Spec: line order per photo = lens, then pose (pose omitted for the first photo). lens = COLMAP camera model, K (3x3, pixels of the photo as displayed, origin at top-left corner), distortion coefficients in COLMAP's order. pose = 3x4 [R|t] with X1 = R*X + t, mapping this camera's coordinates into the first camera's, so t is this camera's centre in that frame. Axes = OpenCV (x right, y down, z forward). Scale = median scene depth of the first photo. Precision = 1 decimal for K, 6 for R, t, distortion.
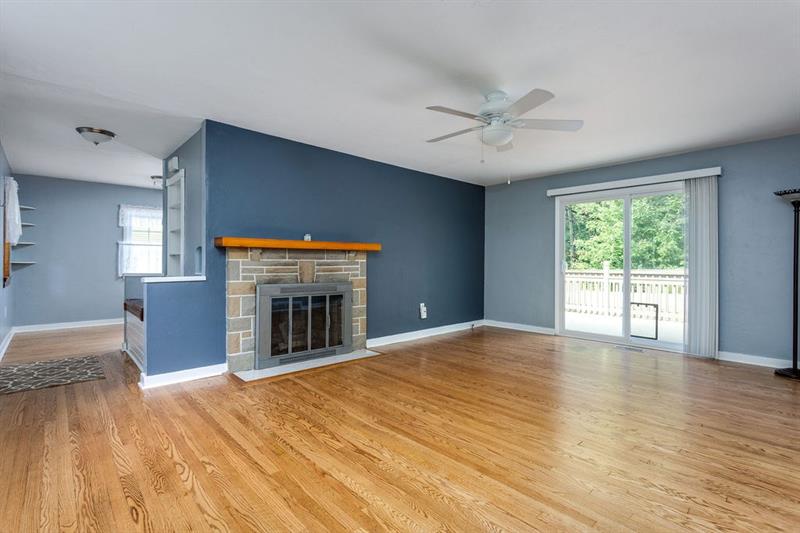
lens RADIAL K [[378.1, 0, 402.2], [0, 378.1, 264.2], [0, 0, 1]] dist [0.000886, 0.000266]
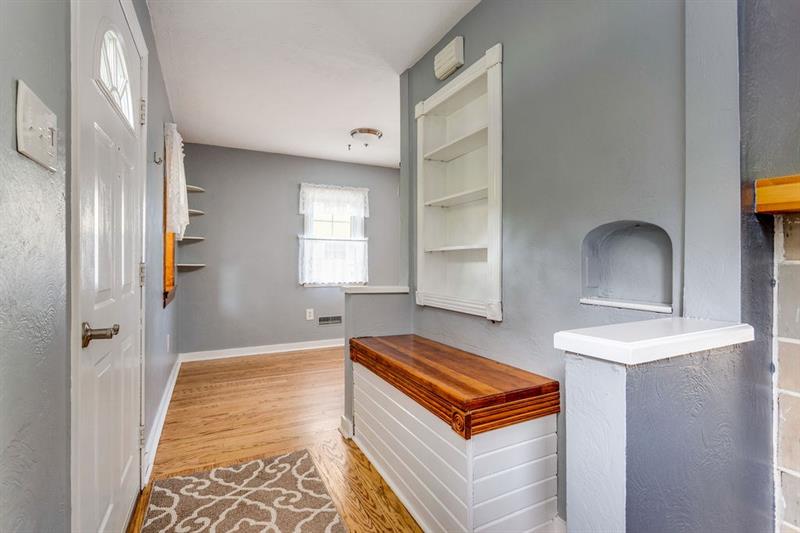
lens RADIAL K [[378.1, 0, 406.9], [0, 378.1, 264.4], [0, 0, 1]] dist [0.000886, 0.000266]
pose [[0.964106, -0.000913, -0.265515, -0.501020], [0.001424, 0.999997, 0.001734, -0.007398], [0.265513, -0.002050, 0.964105, 0.503213]]
